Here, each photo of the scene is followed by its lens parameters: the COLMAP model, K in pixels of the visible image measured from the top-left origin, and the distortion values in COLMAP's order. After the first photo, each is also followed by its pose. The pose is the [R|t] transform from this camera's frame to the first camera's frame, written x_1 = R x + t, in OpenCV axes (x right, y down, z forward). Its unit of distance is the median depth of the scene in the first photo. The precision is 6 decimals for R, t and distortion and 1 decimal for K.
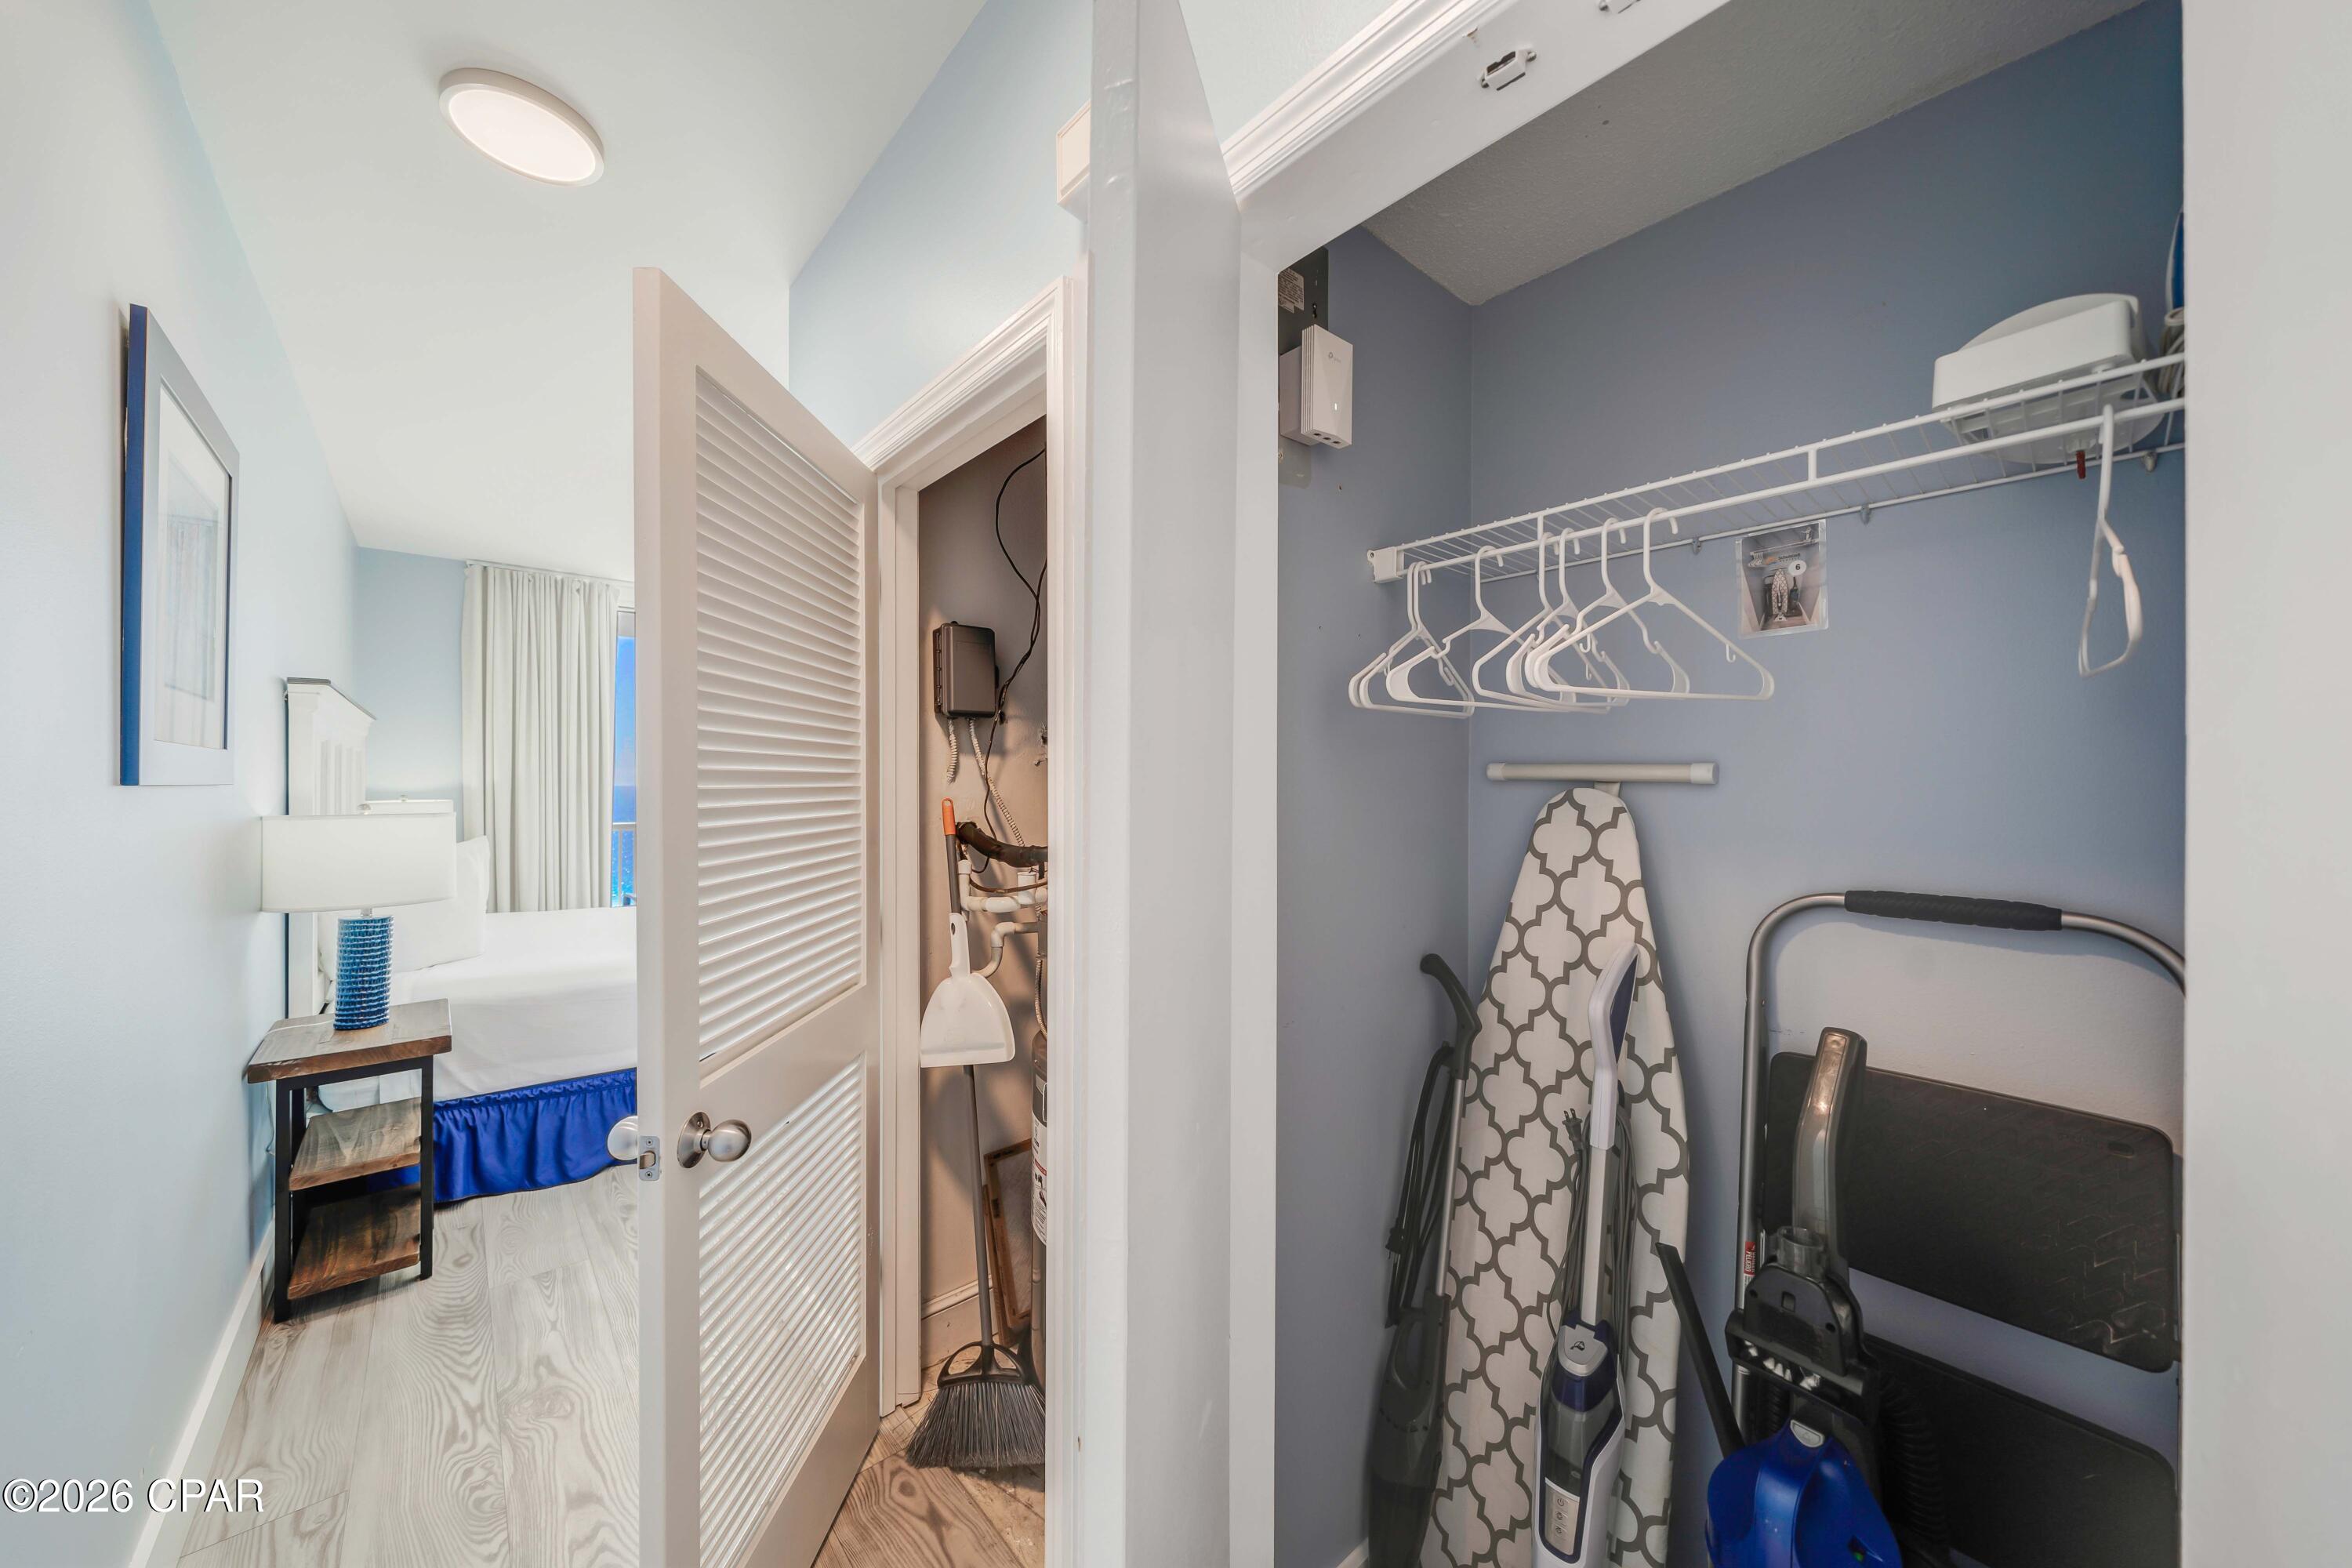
lens RADIAL K [[815.7, 0, 1173.1], [0, 815.7, 795.0], [0, 0, 1]] dist [-0.005343, 0.000569]
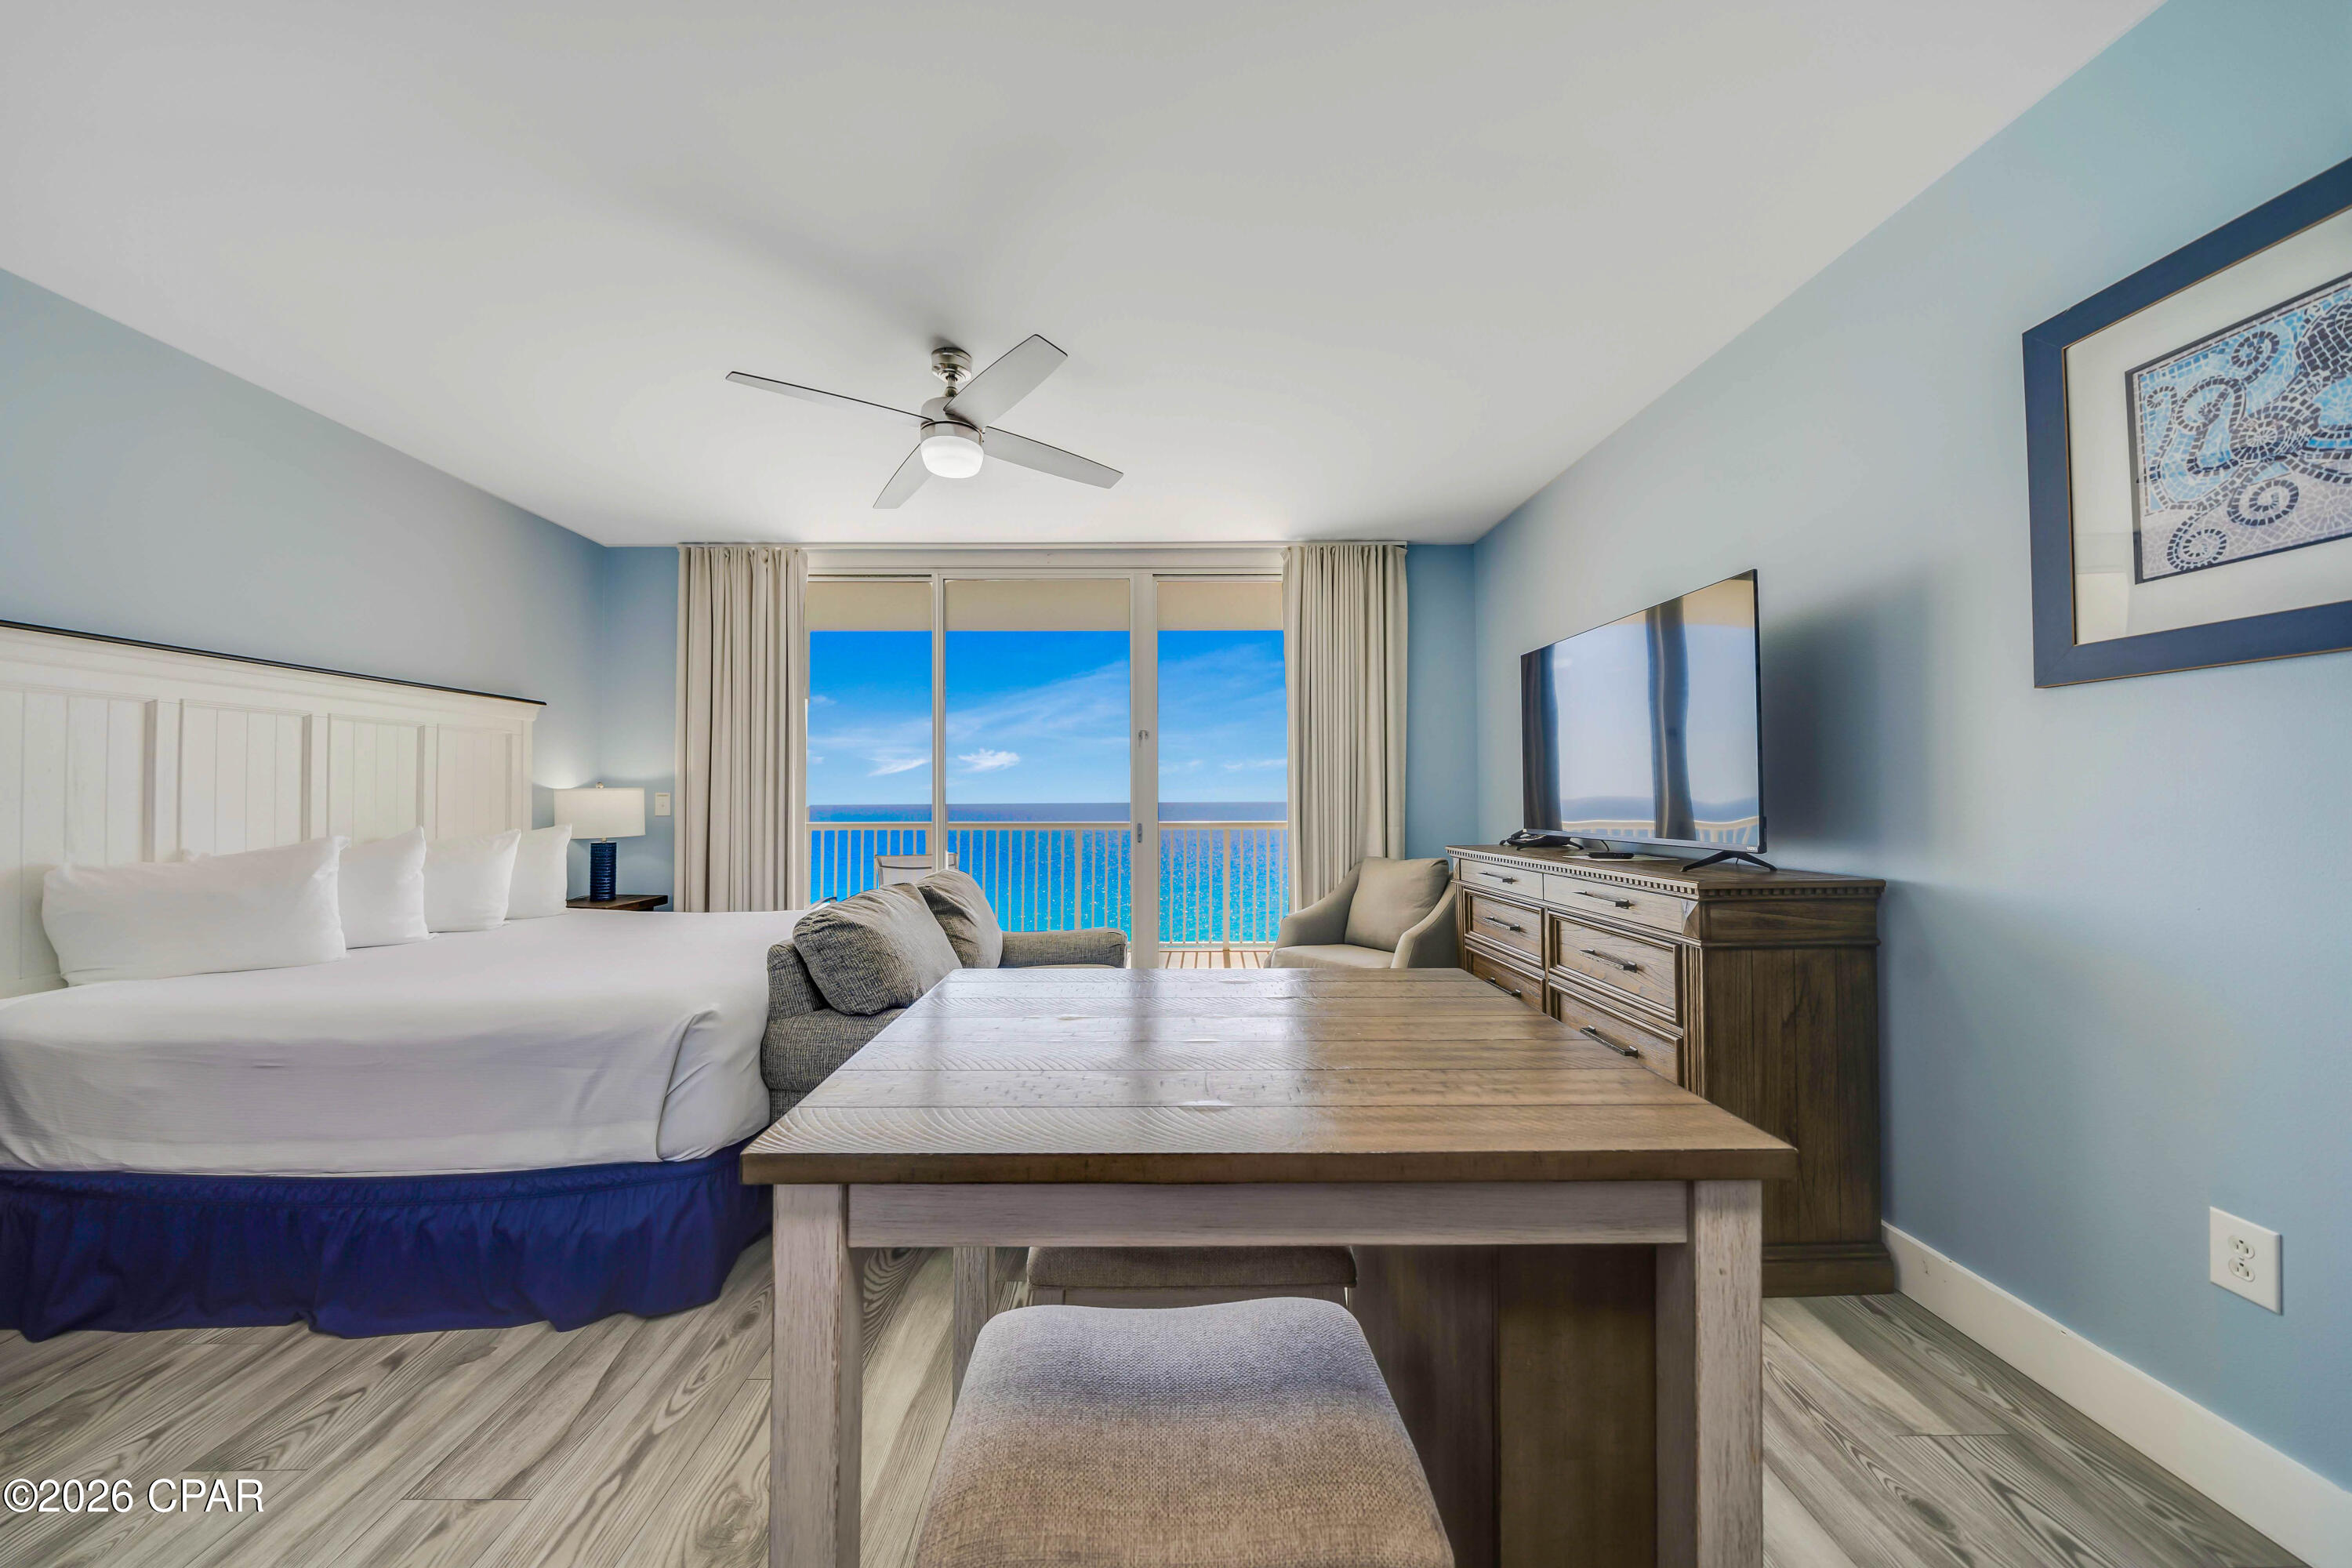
lens RADIAL K [[815.7, 0, 1161.0], [0, 815.7, 781.3], [0, 0, 1]] dist [-0.005343, 0.000569]
pose [[0.756811, -0.024329, -0.653181, 0.425896], [0.002619, 0.999412, -0.034190, 0.062082], [0.653629, 0.024165, 0.756429, 1.287660]]
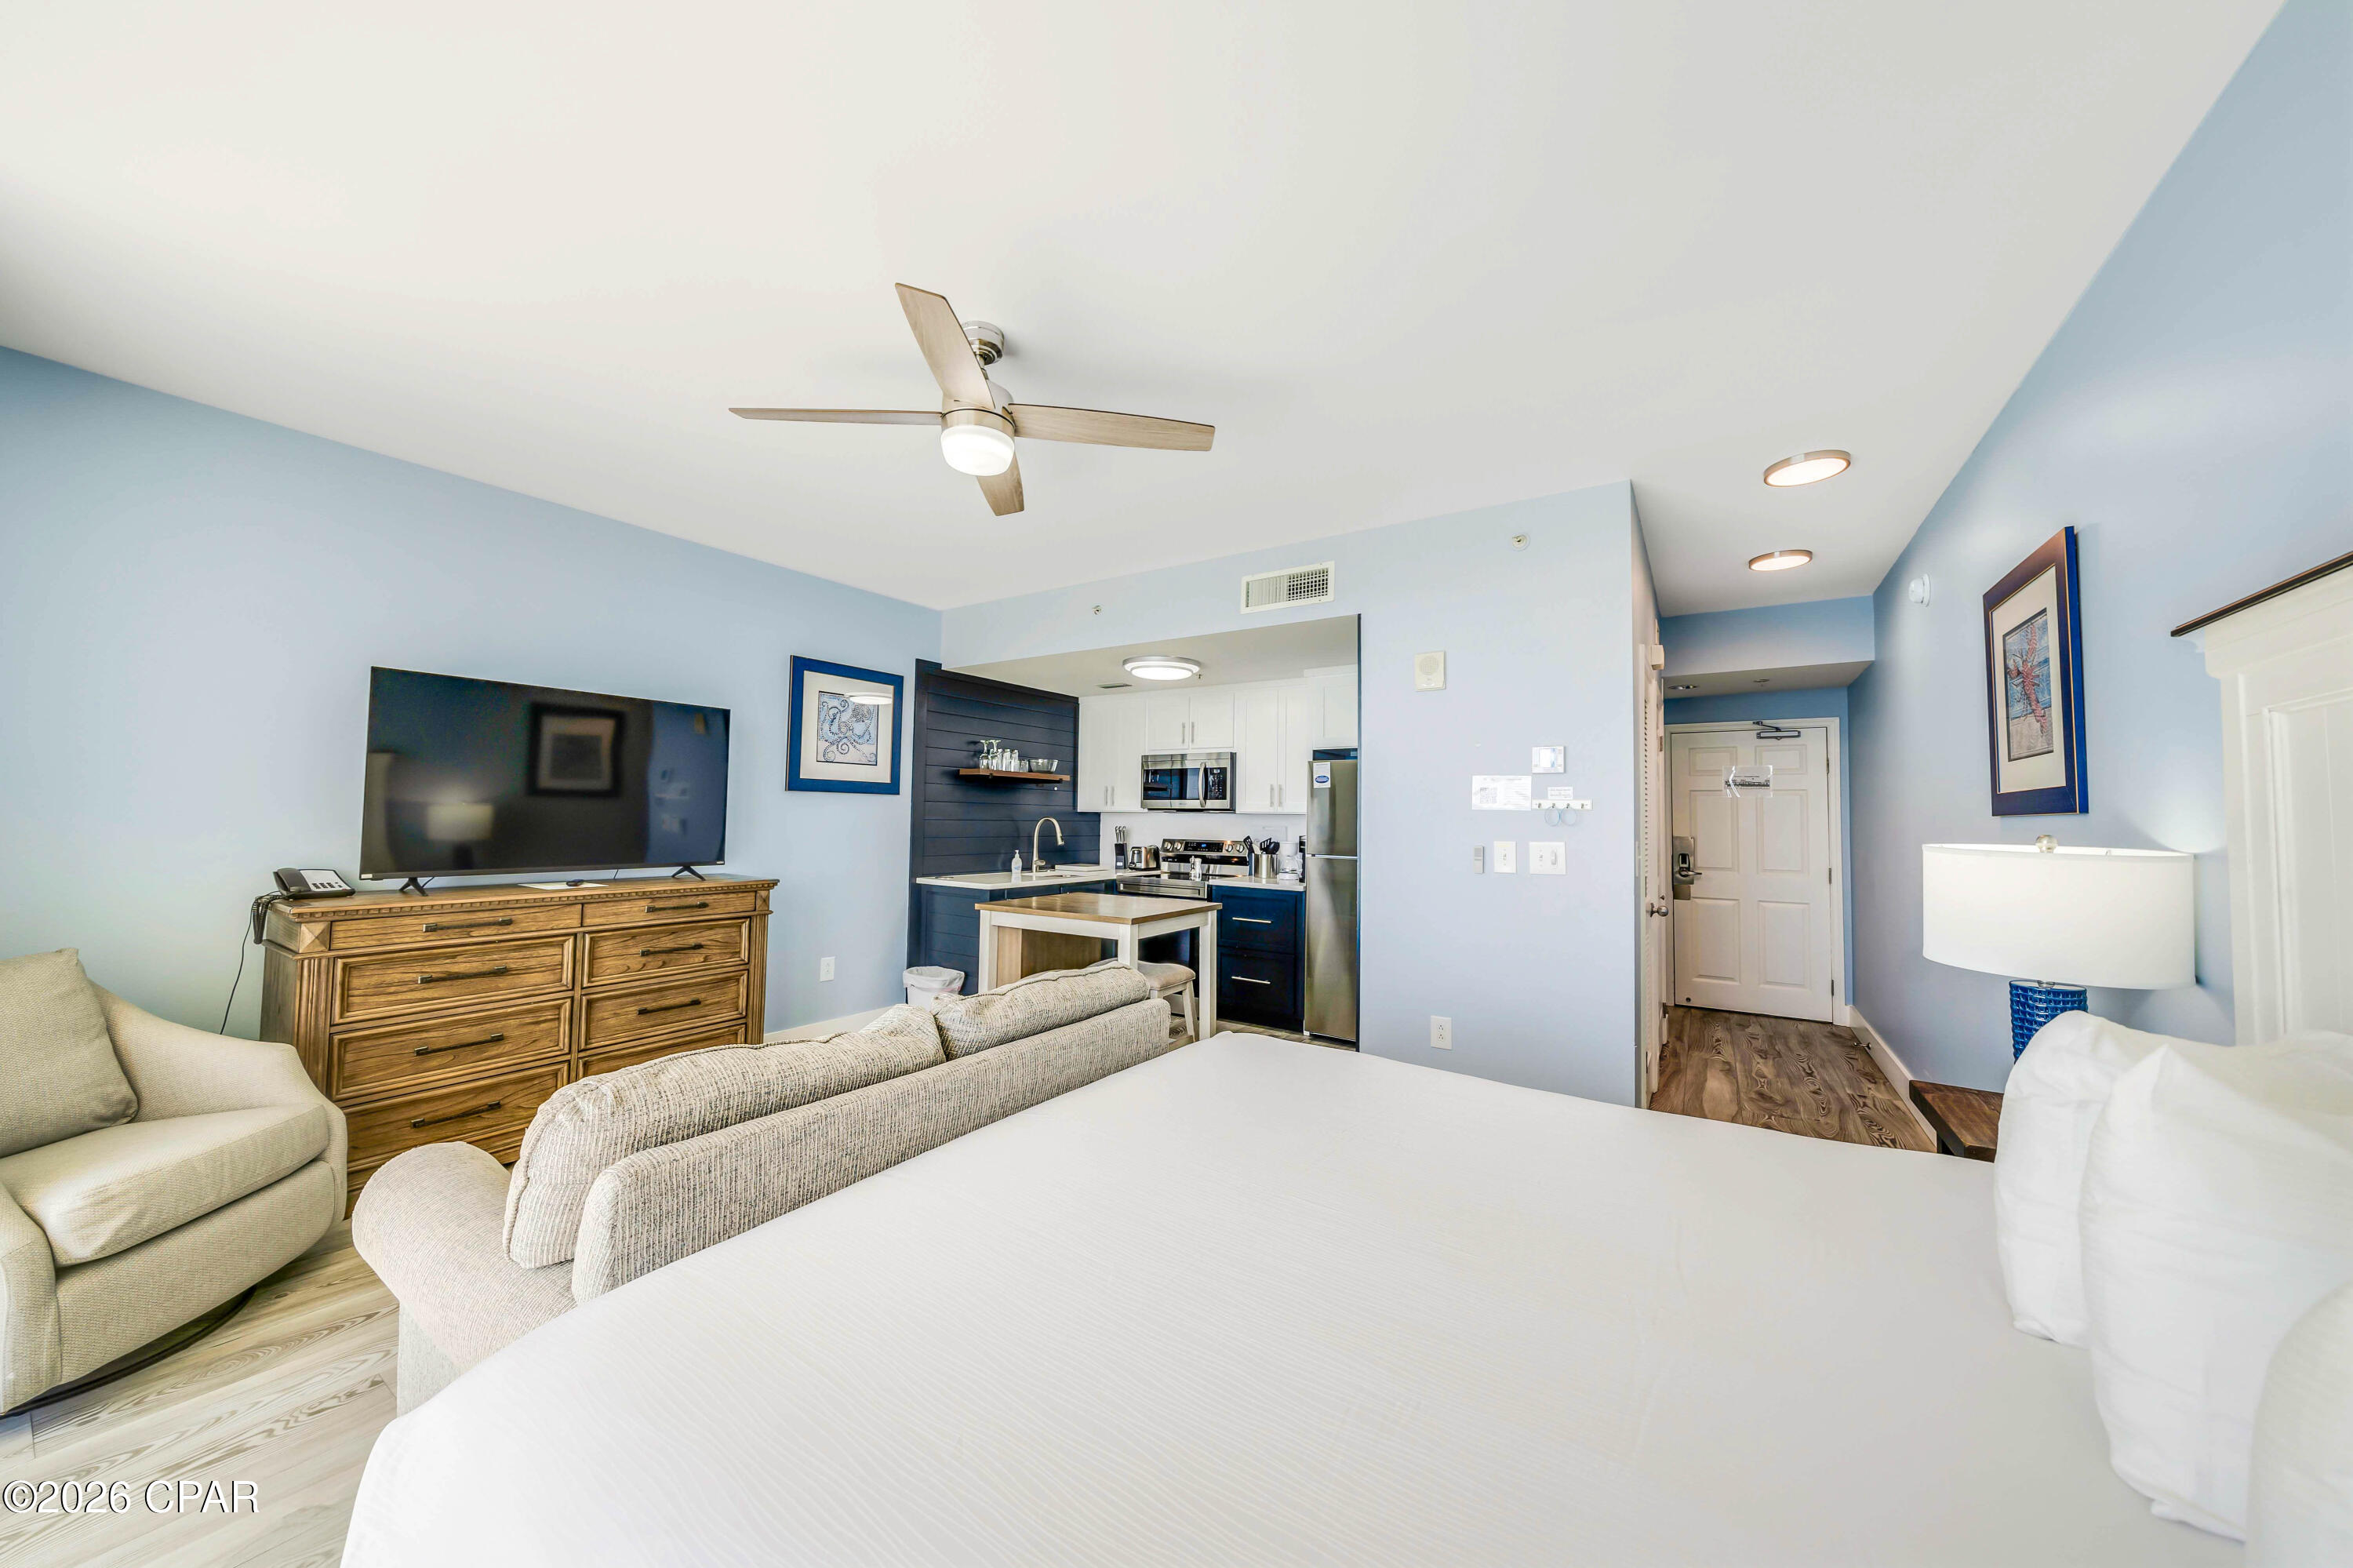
lens RADIAL K [[816.1, 0, 1166.3], [0, 816.1, 776.3], [0, 0, 1]] dist [-0.005343, 0.000569]
pose [[-0.252893, 0.036039, 0.966823, -1.538316], [-0.007950, 0.999195, -0.039326, -0.011231], [-0.967461, -0.017632, -0.252403, 1.967464]]
